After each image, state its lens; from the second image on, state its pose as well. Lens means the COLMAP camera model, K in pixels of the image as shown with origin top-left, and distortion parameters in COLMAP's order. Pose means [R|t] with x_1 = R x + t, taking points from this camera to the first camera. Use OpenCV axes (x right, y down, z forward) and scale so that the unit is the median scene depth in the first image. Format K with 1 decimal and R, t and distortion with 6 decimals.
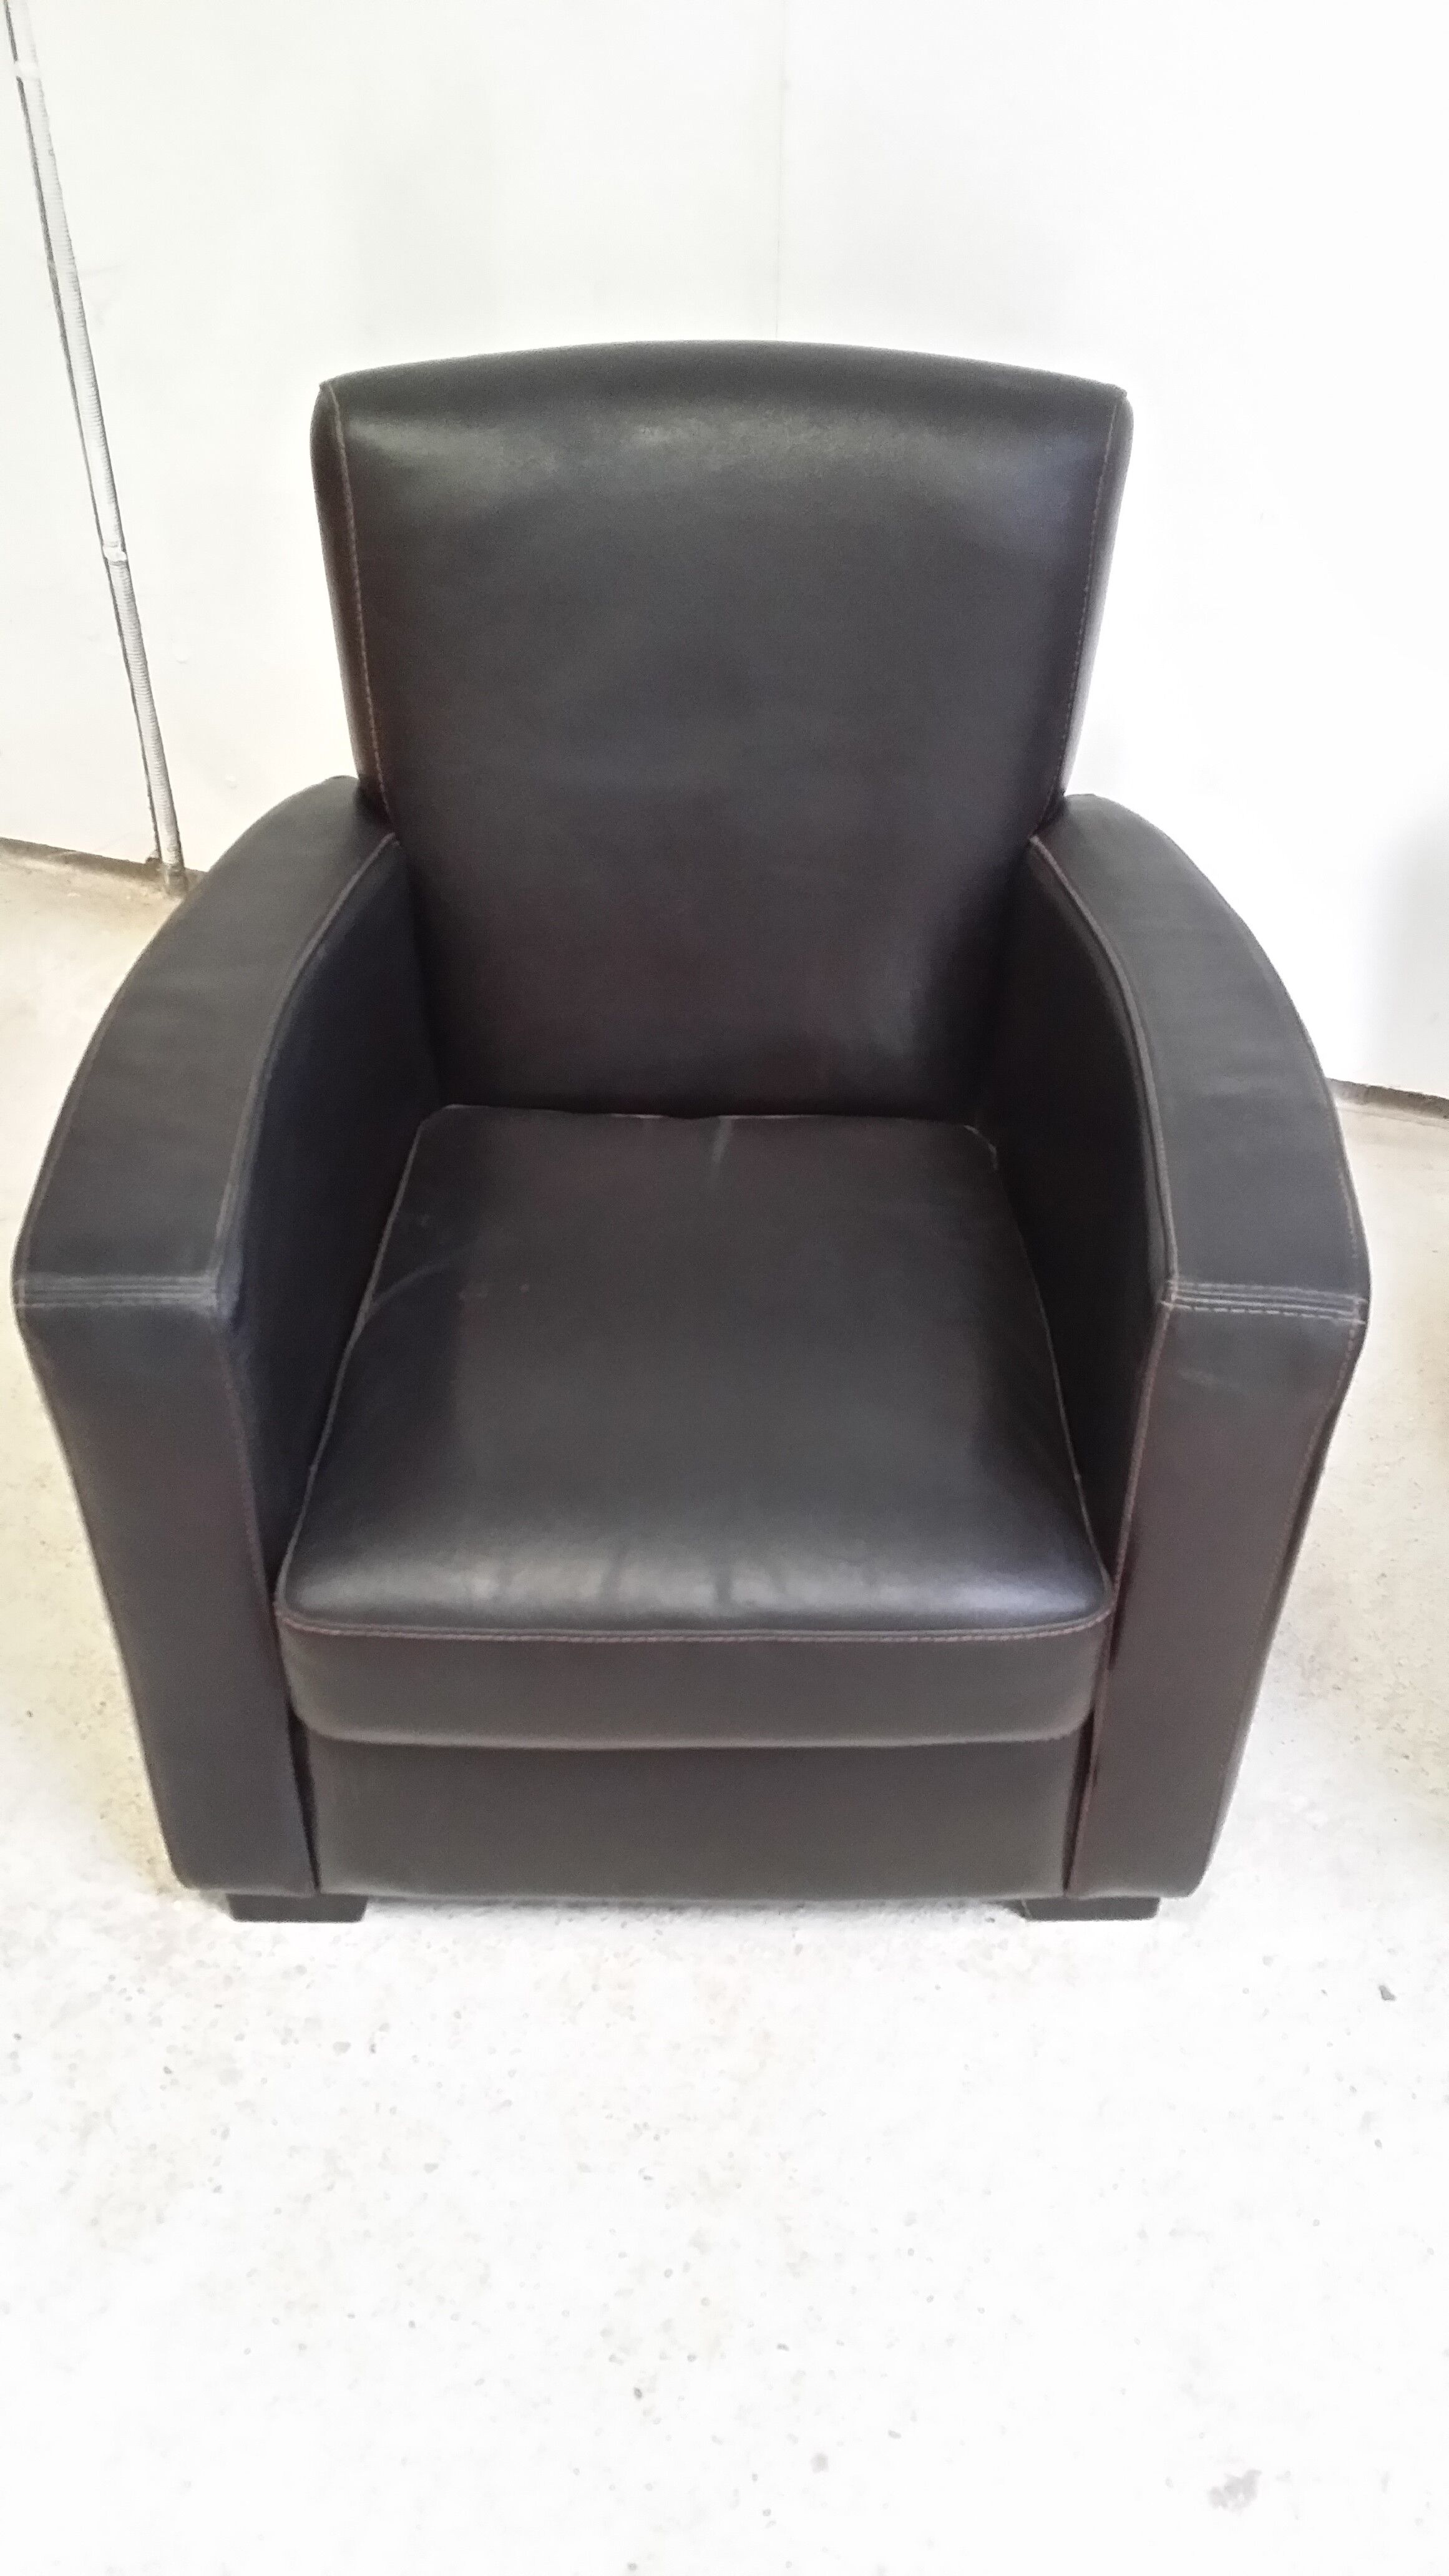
lens RADIAL K [[2306.0, 0, 764.2], [0, 2306.0, 1300.5], [0, 0, 1]] dist [0.085592, -0.180165]
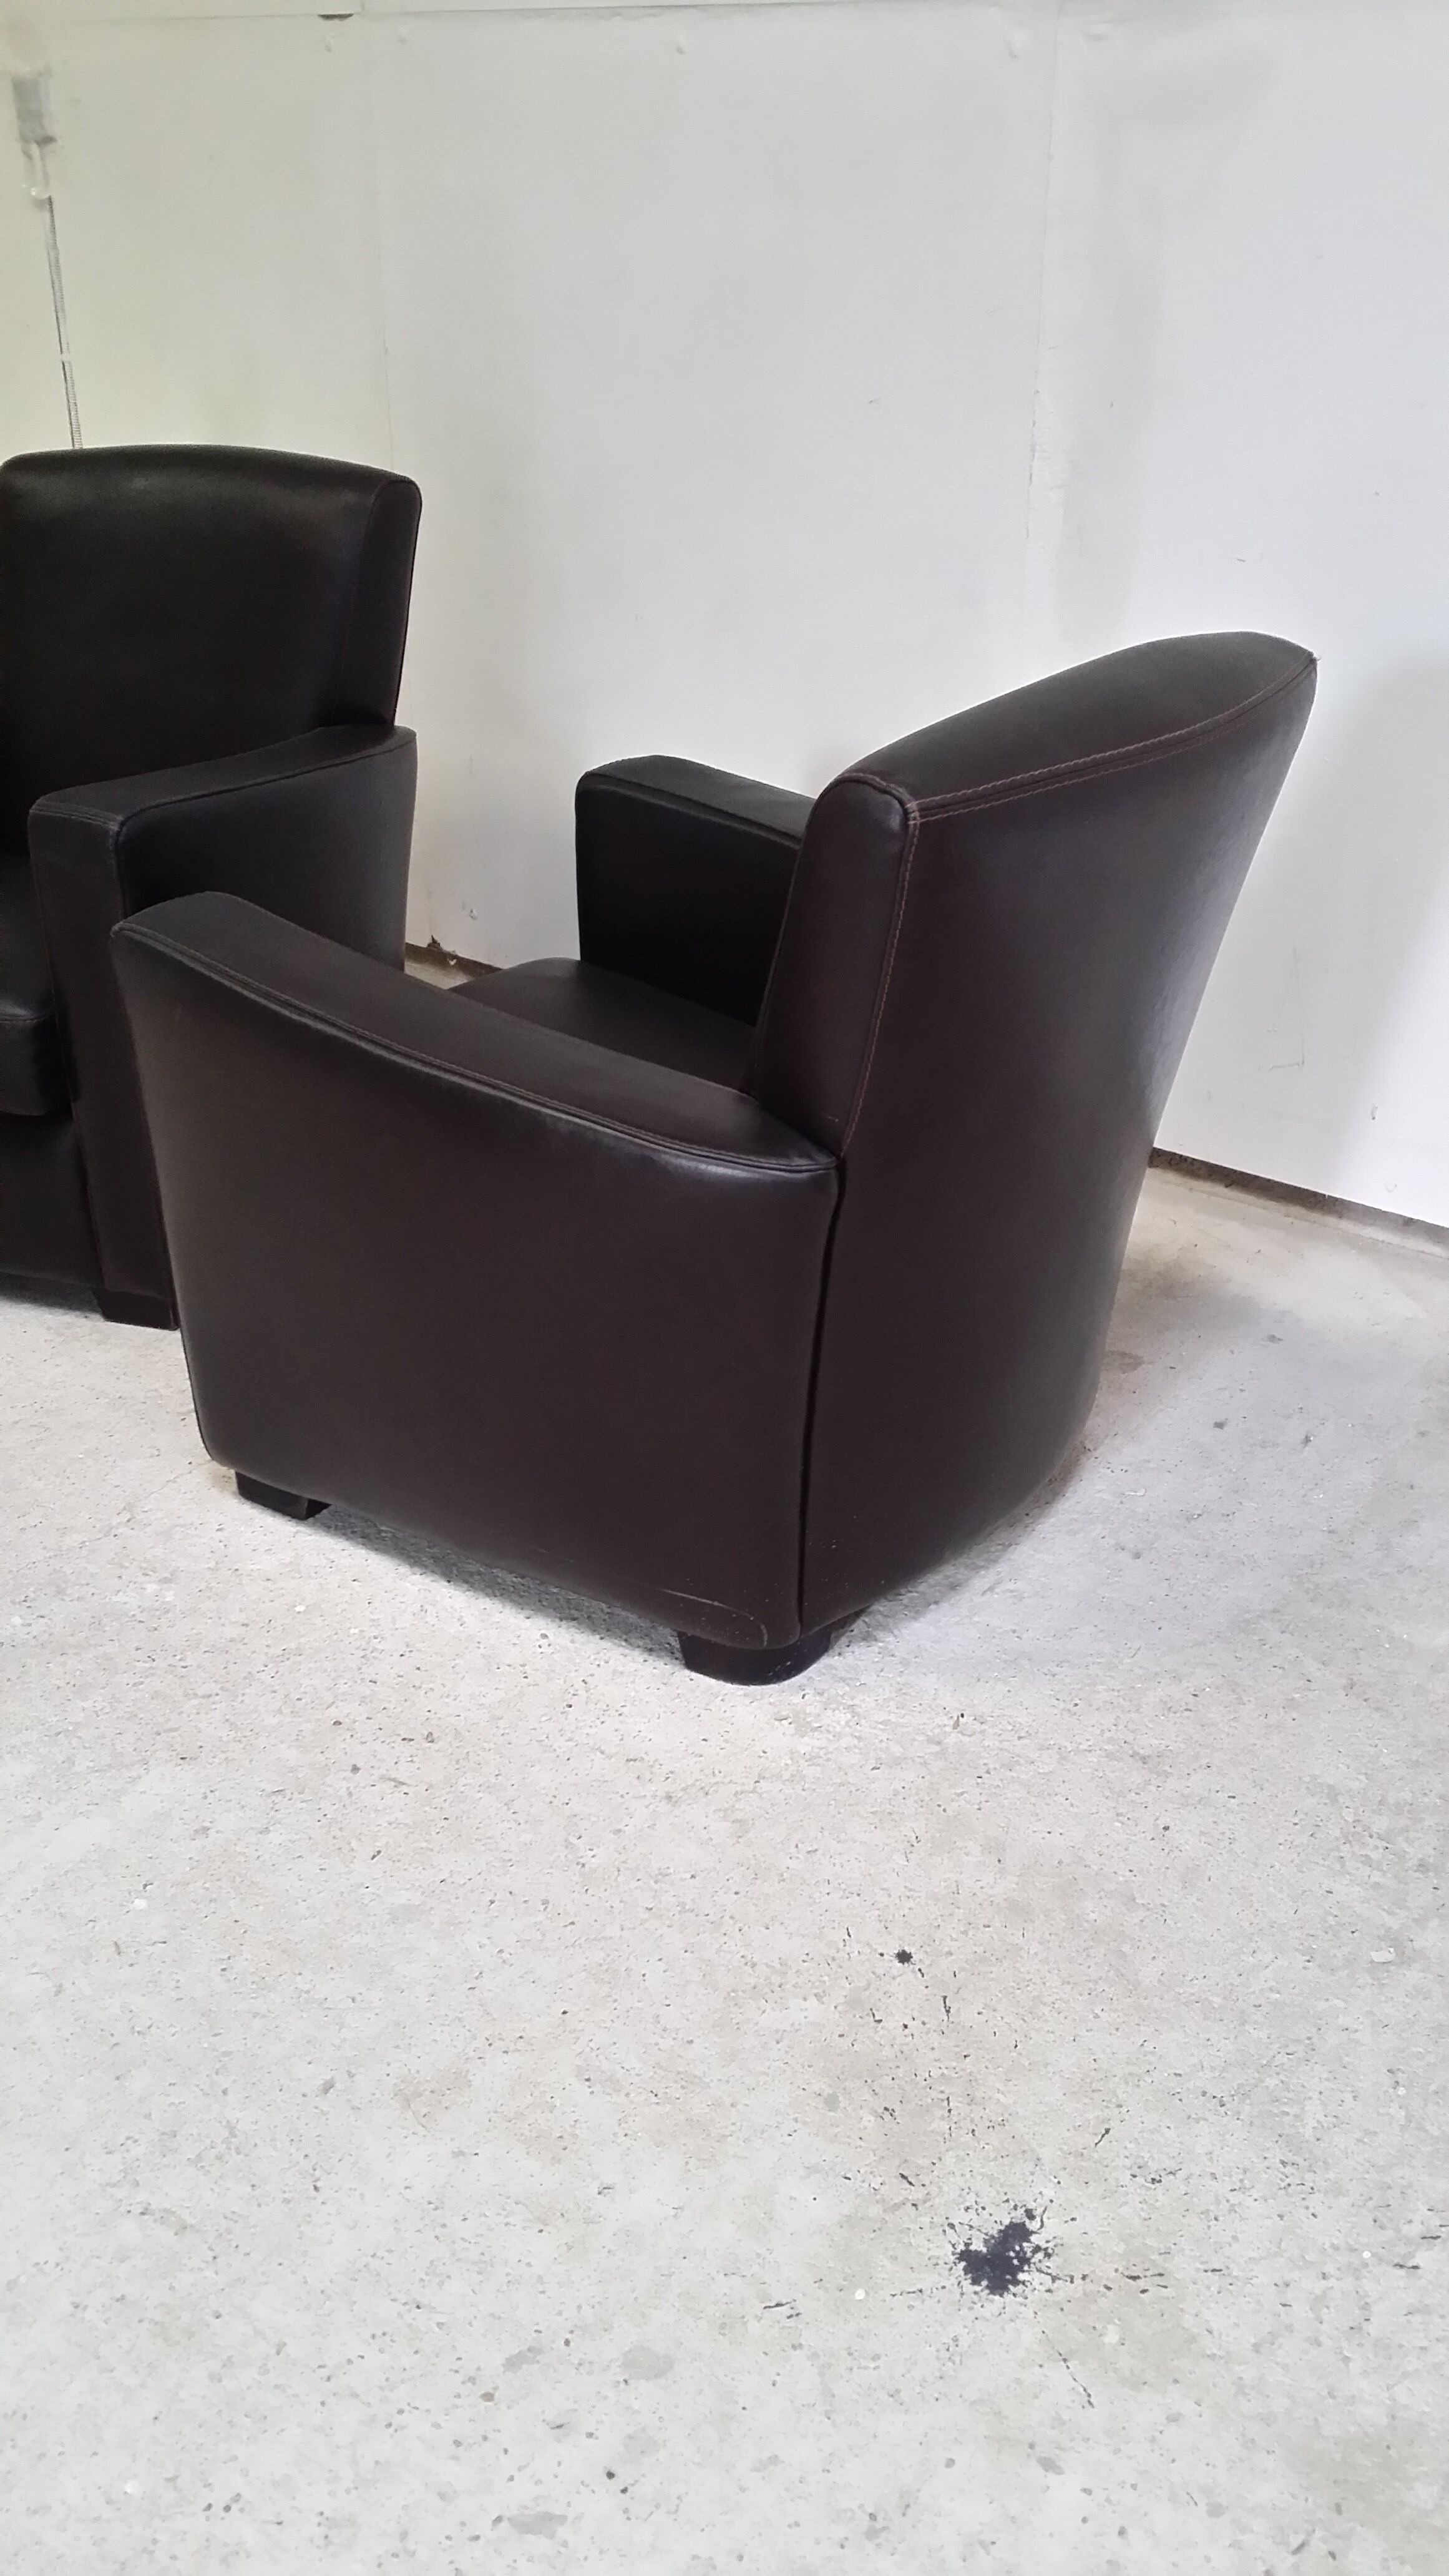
lens RADIAL K [[2317.8, 0, 746.7], [0, 2317.8, 1282.2], [0, 0, 1]] dist [0.124289, -0.177344]
pose [[0.937375, 0.140410, -0.318769, 1.040288], [-0.211994, 0.956115, -0.202246, 0.474767], [0.276382, 0.257157, 0.926004, -0.373255]]
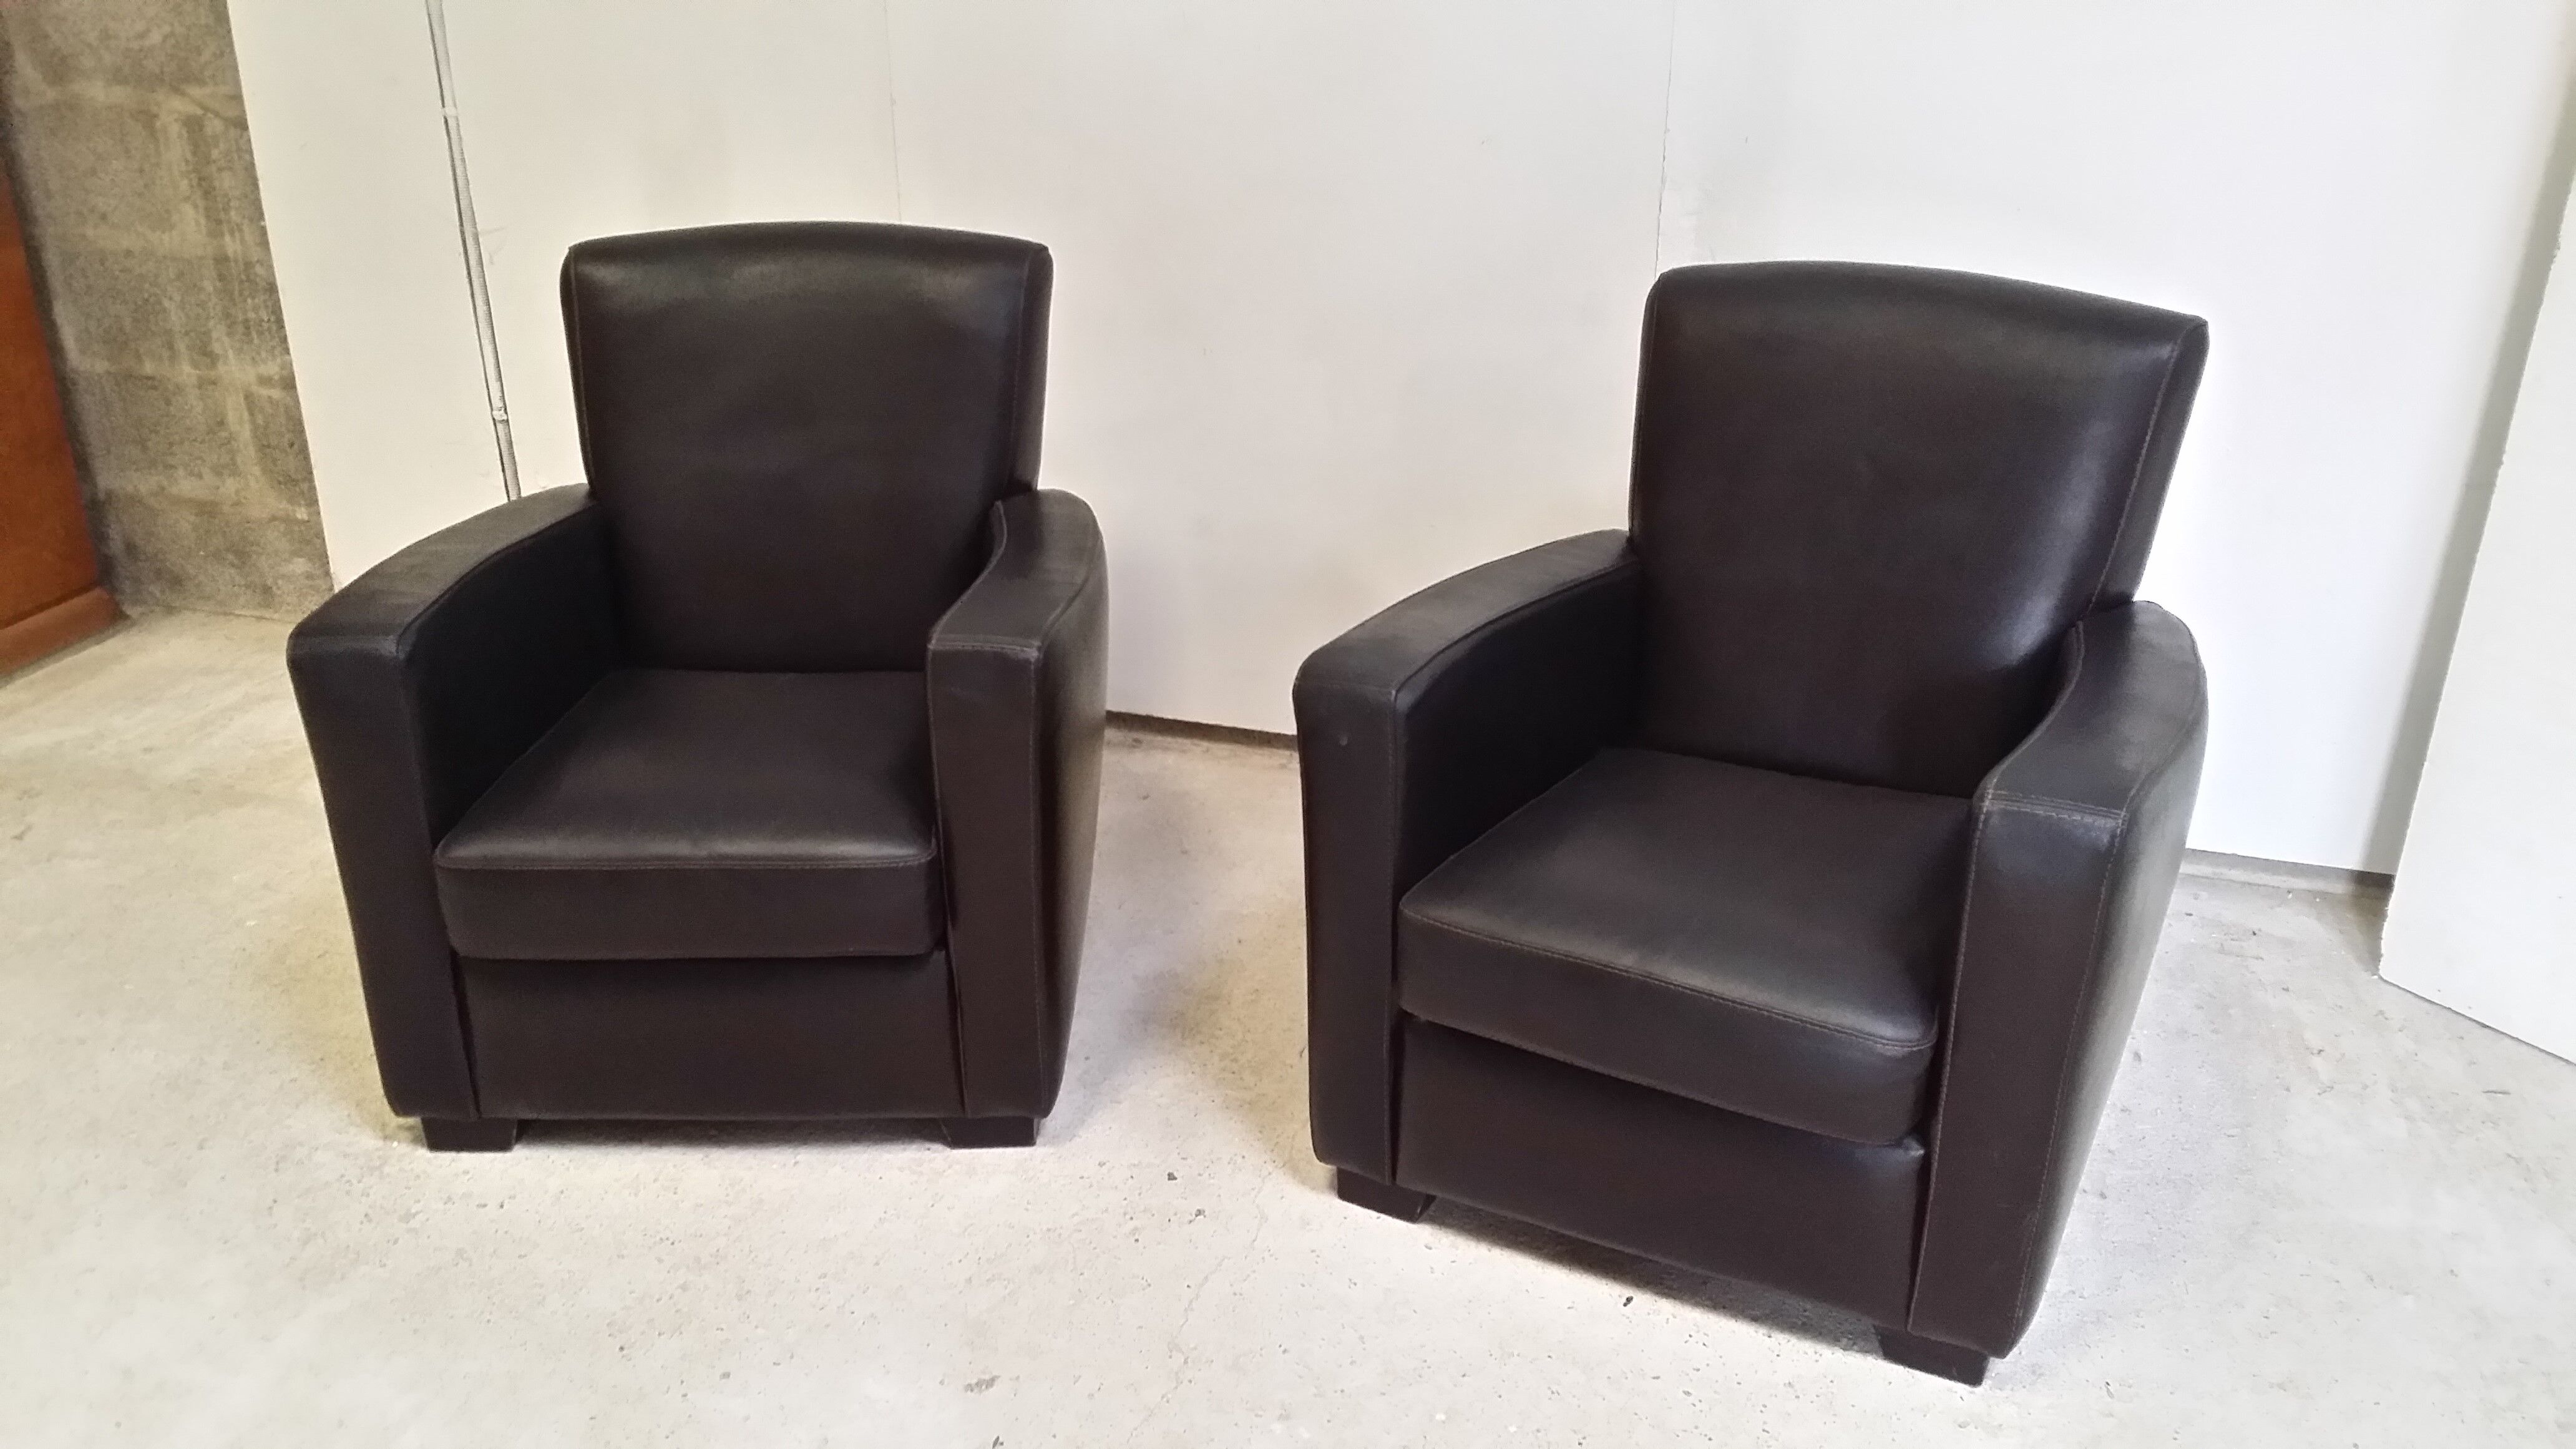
lens RADIAL K [[2306.0, 0, 1273.8], [0, 2306.0, 763.0], [0, 0, 1]] dist [0.085592, -0.180165]
pose [[0.999541, -0.014335, -0.026686, 0.370638], [0.006667, 0.963442, -0.267834, 0.433447], [0.029550, 0.267534, 0.963095, -0.524339]]
